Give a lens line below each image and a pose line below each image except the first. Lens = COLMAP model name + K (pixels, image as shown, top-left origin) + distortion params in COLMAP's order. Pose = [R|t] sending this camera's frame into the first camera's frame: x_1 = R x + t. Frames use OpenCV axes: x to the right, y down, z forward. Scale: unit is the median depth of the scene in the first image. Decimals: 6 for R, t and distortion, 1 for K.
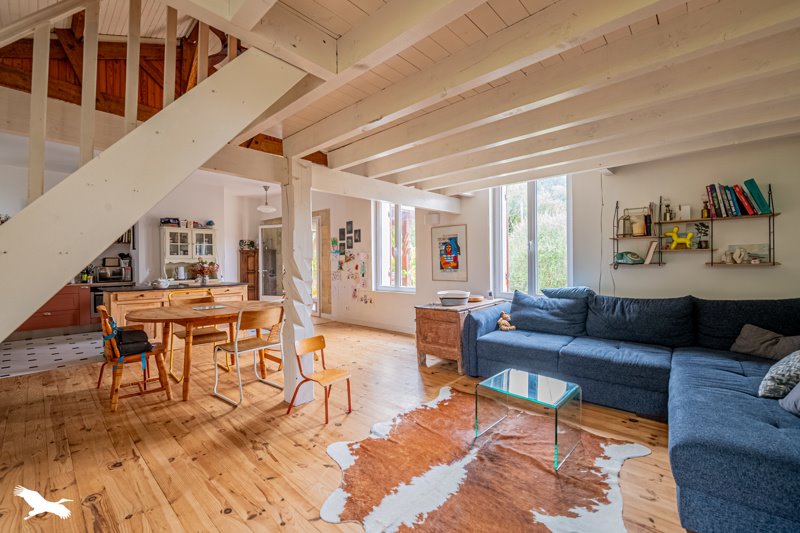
lens RADIAL K [[331.3, 0, 400.0], [0, 331.3, 266.5], [0, 0, 1]] dist [0.001113, -0.005060]
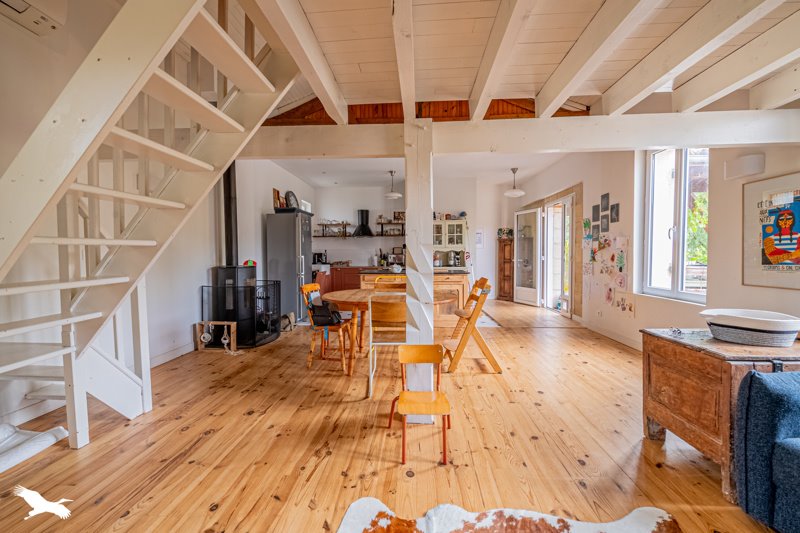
lens RADIAL K [[323.2, 0, 400.0], [0, 323.2, 266.5], [0, 0, 1]] dist [0.000512, -0.005124]
pose [[0.618641, 0.036732, -0.784815, 0.132373], [-0.011269, 0.999219, 0.037885, -0.000105], [0.785593, -0.014593, 0.618571, 0.218691]]
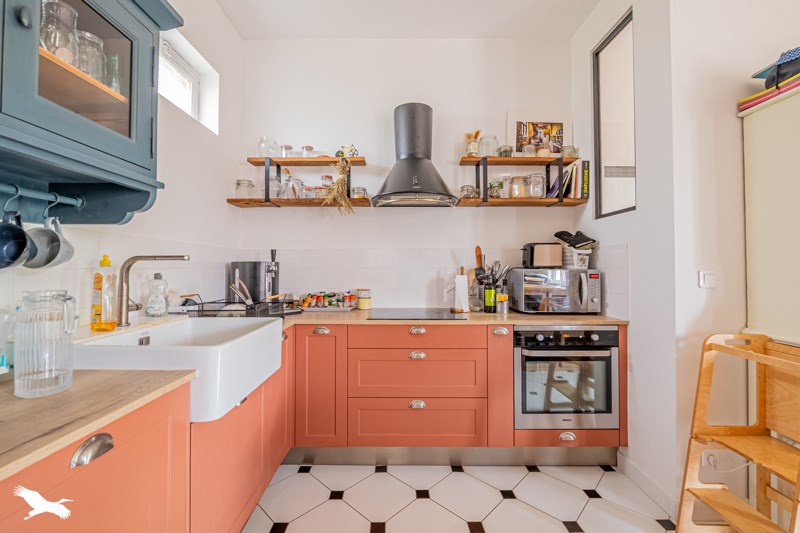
lens RADIAL K [[331.3, 0, 400.0], [0, 331.3, 266.5], [0, 0, 1]] dist [0.001113, -0.005060]
pose [[0.670539, 0.002433, -0.741871, -0.709443], [-0.012572, 0.999888, -0.008083, 0.002910], [0.741768, 0.014747, 0.670494, 0.644146]]
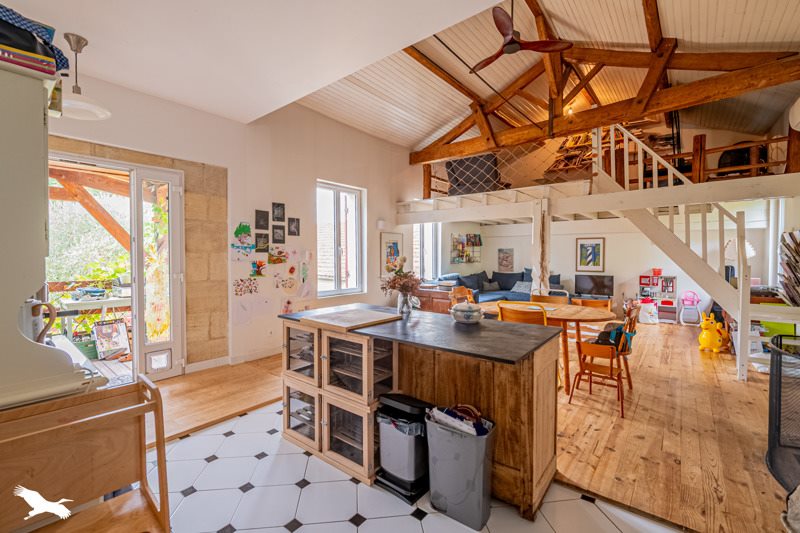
lens RADIAL K [[331.3, 0, 400.0], [0, 331.3, 266.5], [0, 0, 1]] dist [0.001113, -0.005060]
pose [[-0.038962, -0.025444, 0.998917, -0.868092], [0.011102, 0.999603, 0.025894, -0.022328], [-0.999179, 0.012099, -0.038664, 0.804768]]
